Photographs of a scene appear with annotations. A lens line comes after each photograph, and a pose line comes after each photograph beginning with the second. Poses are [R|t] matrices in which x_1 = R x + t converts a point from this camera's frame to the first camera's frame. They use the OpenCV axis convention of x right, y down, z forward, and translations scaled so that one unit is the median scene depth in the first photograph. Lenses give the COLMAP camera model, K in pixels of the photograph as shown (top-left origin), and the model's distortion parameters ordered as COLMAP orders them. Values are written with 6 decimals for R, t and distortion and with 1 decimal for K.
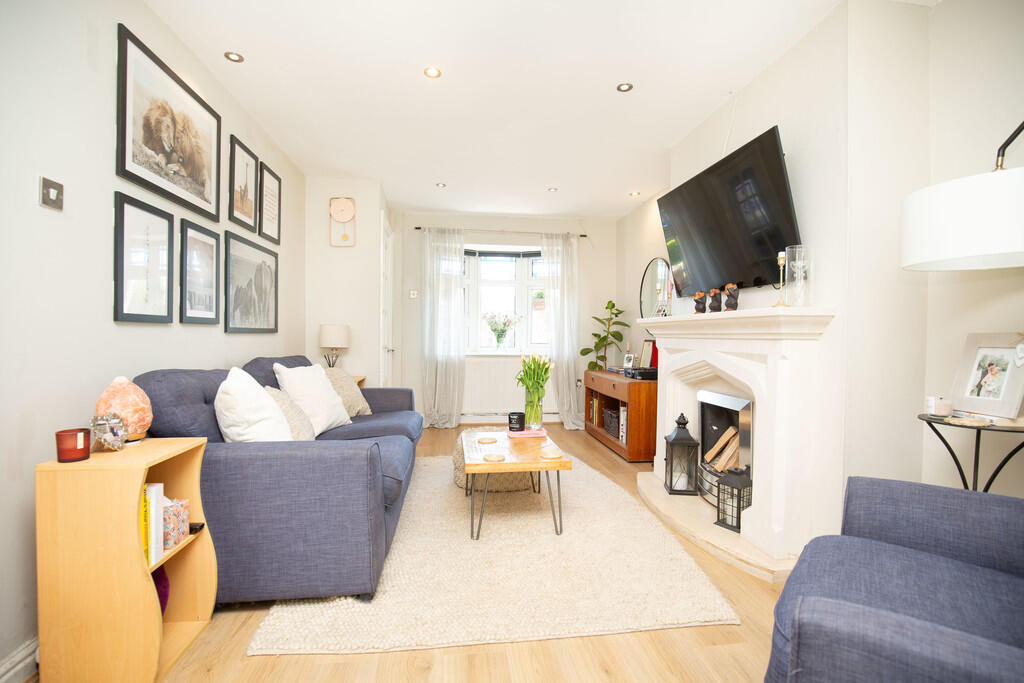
lens RADIAL K [[465.7, 0, 512.0], [0, 465.7, 341.5], [0, 0, 1]] dist [-0.037570, 0.000334]
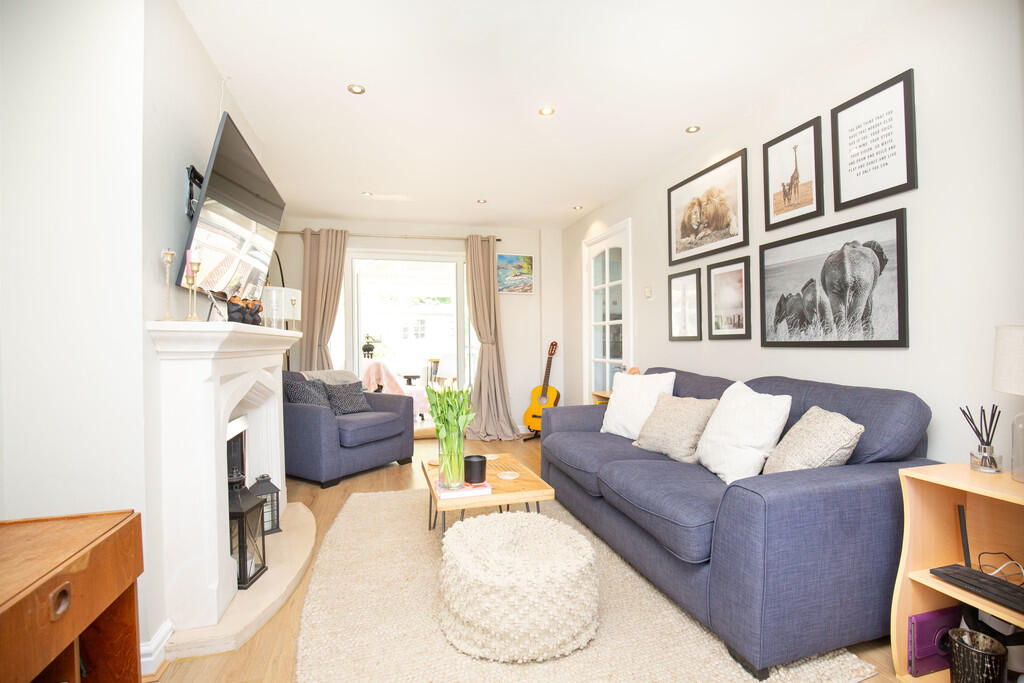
lens RADIAL K [[465.7, 0, 512.0], [0, 465.7, 341.5], [0, 0, 1]] dist [-0.037570, 0.000334]
pose [[-0.989201, 0.003669, -0.146521, 0.086195], [0.002053, 0.999935, 0.011175, -0.055831], [0.146553, 0.010754, -0.989144, 2.439832]]
